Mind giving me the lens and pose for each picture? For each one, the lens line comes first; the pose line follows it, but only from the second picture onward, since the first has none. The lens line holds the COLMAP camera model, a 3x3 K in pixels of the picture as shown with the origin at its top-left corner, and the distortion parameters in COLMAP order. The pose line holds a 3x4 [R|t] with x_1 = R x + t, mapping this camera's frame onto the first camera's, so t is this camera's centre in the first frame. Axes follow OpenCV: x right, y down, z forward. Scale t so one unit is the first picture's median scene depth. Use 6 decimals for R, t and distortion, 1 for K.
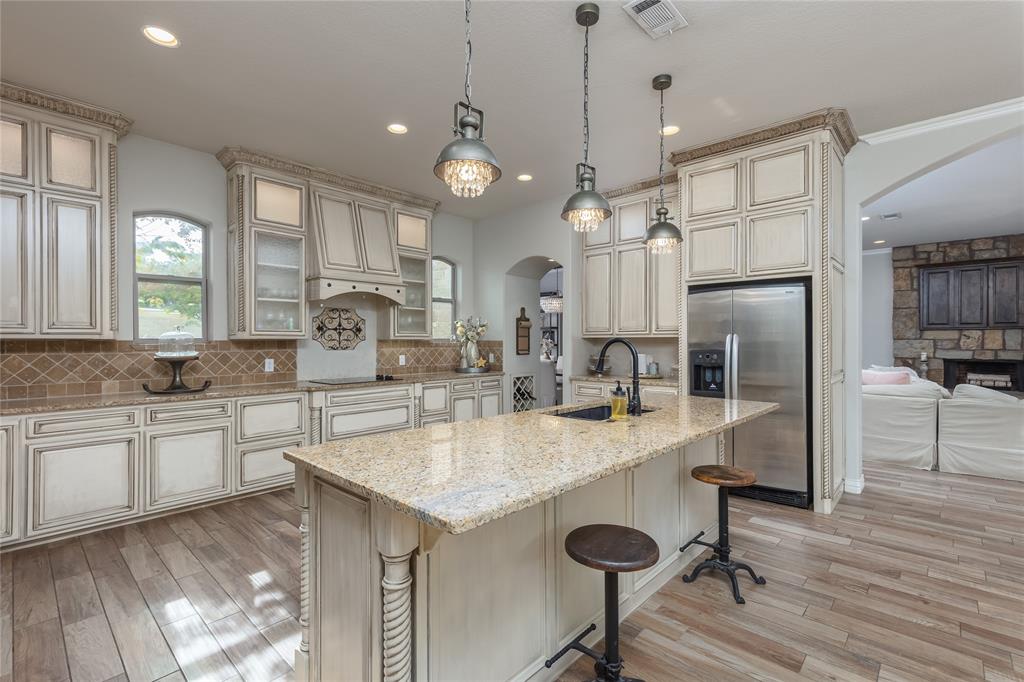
lens RADIAL K [[458.3, 0, 509.8], [0, 458.3, 335.3], [0, 0, 1]] dist [0.007152, 0.000199]
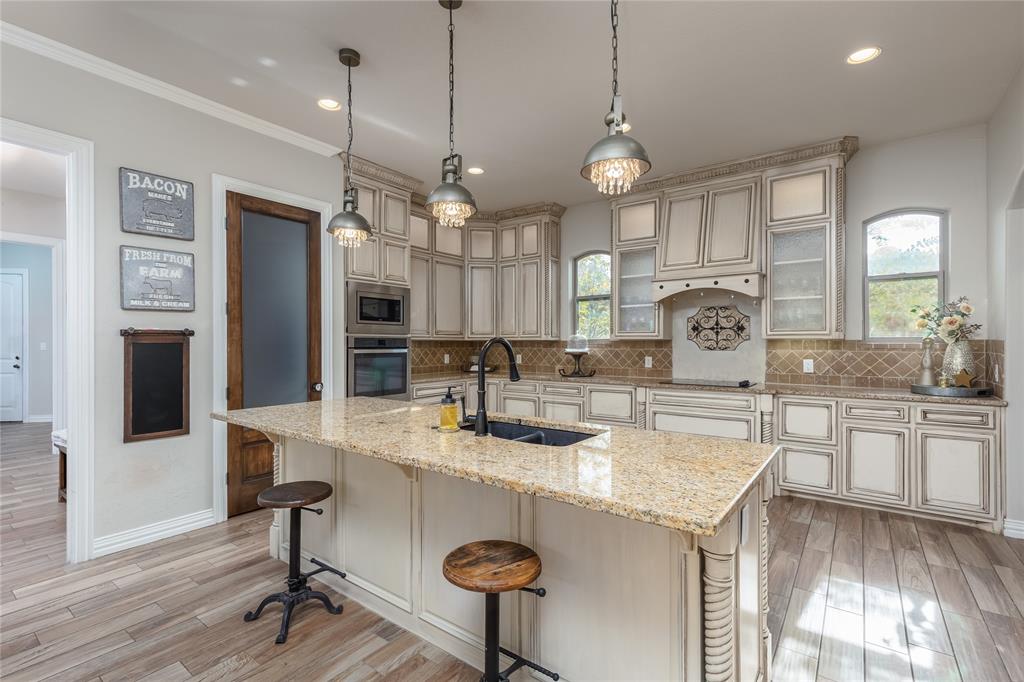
lens RADIAL K [[458.3, 0, 509.8], [0, 458.3, 335.3], [0, 0, 1]] dist [0.007152, 0.000199]
pose [[0.110828, -0.014013, -0.993741, 0.564241], [0.013902, 0.999825, -0.012548, 0.007381], [0.993742, -0.012424, 0.111003, 0.507786]]
